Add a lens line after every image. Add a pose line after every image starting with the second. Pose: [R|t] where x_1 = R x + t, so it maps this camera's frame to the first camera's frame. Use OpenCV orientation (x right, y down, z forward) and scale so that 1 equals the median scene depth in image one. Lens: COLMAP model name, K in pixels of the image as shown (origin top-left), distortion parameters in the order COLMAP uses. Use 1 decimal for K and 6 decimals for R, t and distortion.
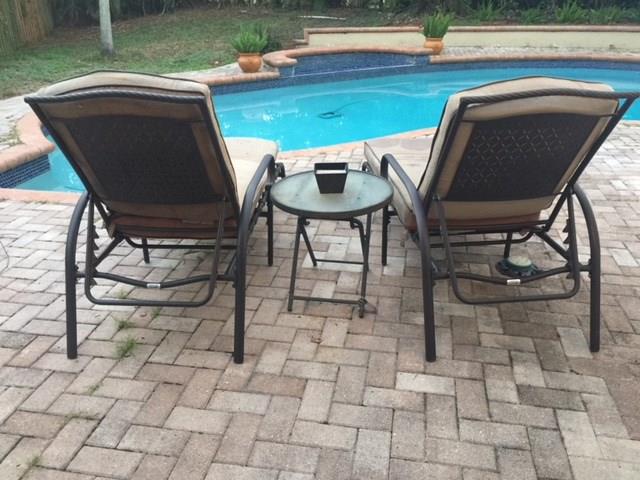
lens RADIAL K [[557.3, 0, 321.1], [0, 557.3, 239.4], [0, 0, 1]] dist [0.050595, -0.047560]
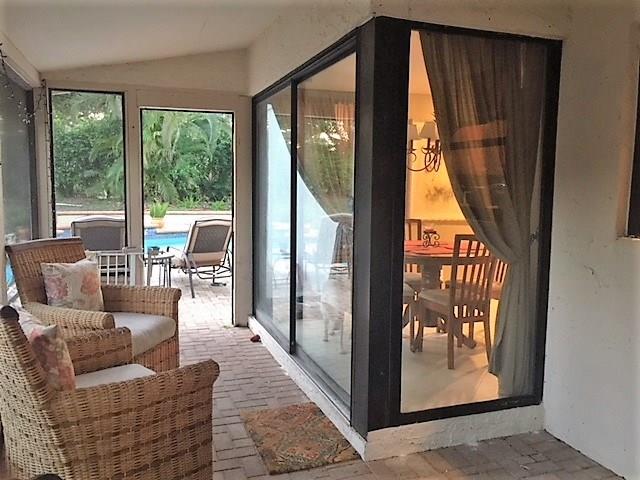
lens RADIAL K [[557.3, 0, 321.4], [0, 557.3, 239.8], [0, 0, 1]] dist [0.050595, -0.047560]
pose [[0.874572, -0.018485, 0.484544, -0.139140], [0.169793, 0.947683, -0.270311, 0.172241], [-0.454197, 0.318679, 0.831955, -0.416903]]
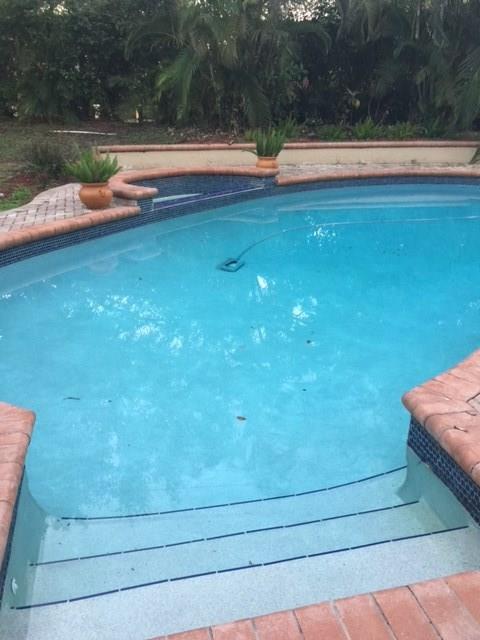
lens RADIAL K [[557.3, 0, 239.3], [0, 557.3, 322.4], [0, 0, 1]] dist [0.050595, -0.047560]
pose [[0.903940, -0.139000, 0.404440, -0.225668], [0.159286, 0.987090, -0.016764, -0.094438], [-0.396888, 0.079575, 0.914411, 0.236939]]
